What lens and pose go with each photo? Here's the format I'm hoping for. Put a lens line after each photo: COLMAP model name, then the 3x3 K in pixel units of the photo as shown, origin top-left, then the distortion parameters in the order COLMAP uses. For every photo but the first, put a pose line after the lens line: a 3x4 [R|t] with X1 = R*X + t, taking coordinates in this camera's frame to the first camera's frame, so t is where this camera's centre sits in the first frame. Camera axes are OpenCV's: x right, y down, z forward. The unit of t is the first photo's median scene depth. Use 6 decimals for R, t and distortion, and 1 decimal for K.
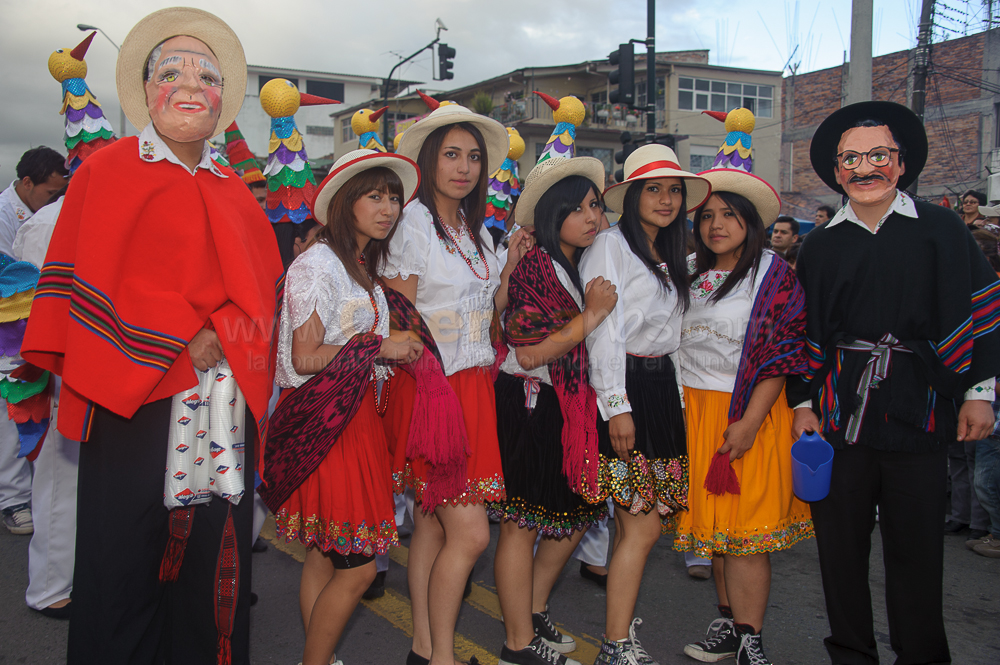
lens RADIAL K [[1082.1, 0, 501.4], [0, 1082.1, 330.4], [0, 0, 1]] dist [0.070871, 0.000000]
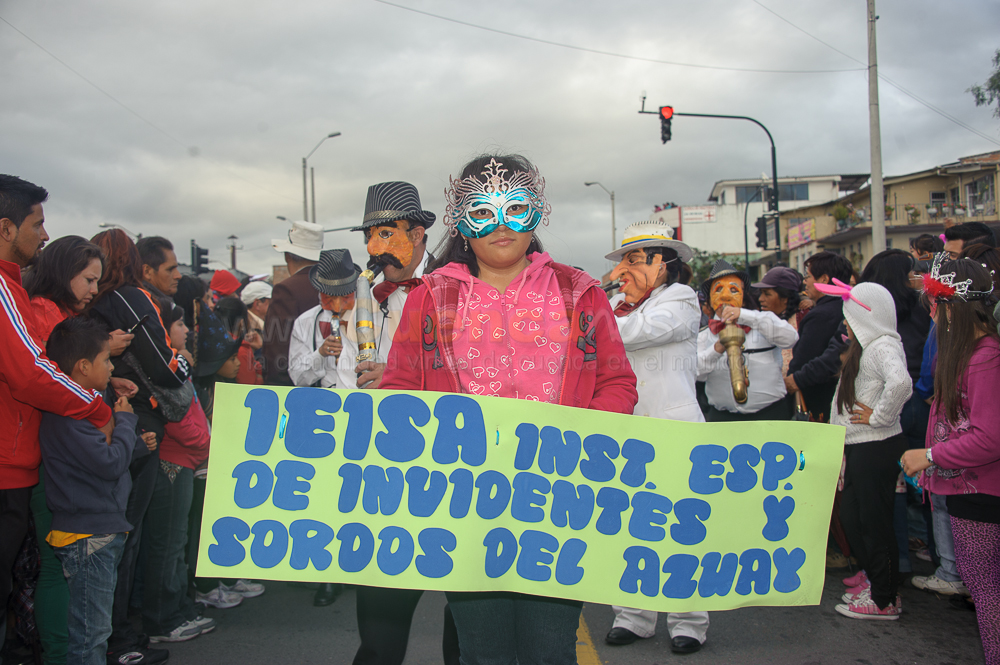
lens RADIAL K [[1087.8, 0, 510.1], [0, 1087.8, 326.7], [0, 0, 1]] dist [0.058929, 0.000000]
pose [[0.869157, -0.051976, -0.491798, 0.280280], [0.017139, 0.997030, -0.075082, 0.027320], [0.494240, 0.056829, 0.867466, -0.363215]]
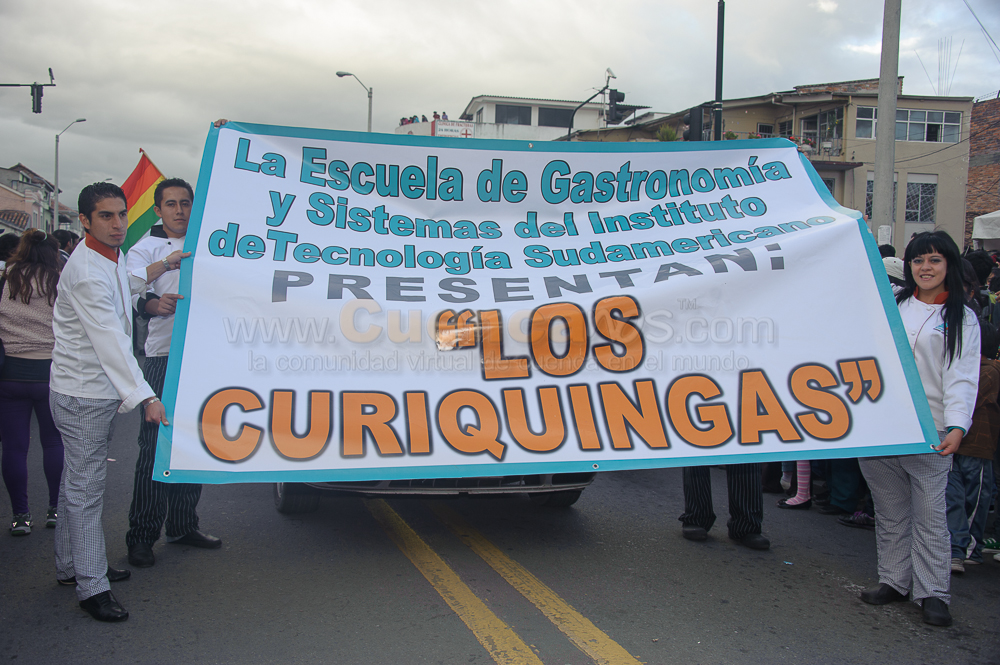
lens RADIAL K [[1082.1, 0, 504.4], [0, 1082.1, 340.7], [0, 0, 1]] dist [0.070871, 0.000000]
pose [[0.971761, 0.032206, -0.233760, 0.085375], [-0.032698, 0.999464, 0.001771, 0.002791], [0.233691, 0.005922, 0.972293, -0.108913]]
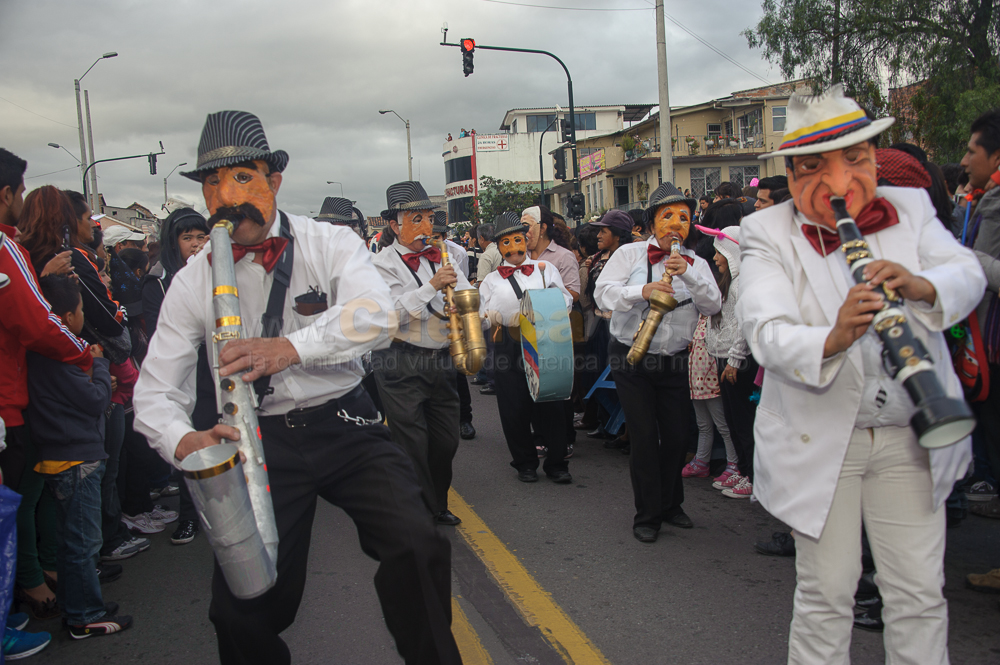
lens RADIAL K [[1087.8, 0, 527.0], [0, 1087.8, 341.5], [0, 0, 1]] dist [0.058929, 0.000000]
pose [[0.950489, -0.043941, -0.307636, 0.277254], [0.049765, 0.998699, 0.011109, 0.026513], [0.306748, -0.025868, 0.951439, -0.388628]]
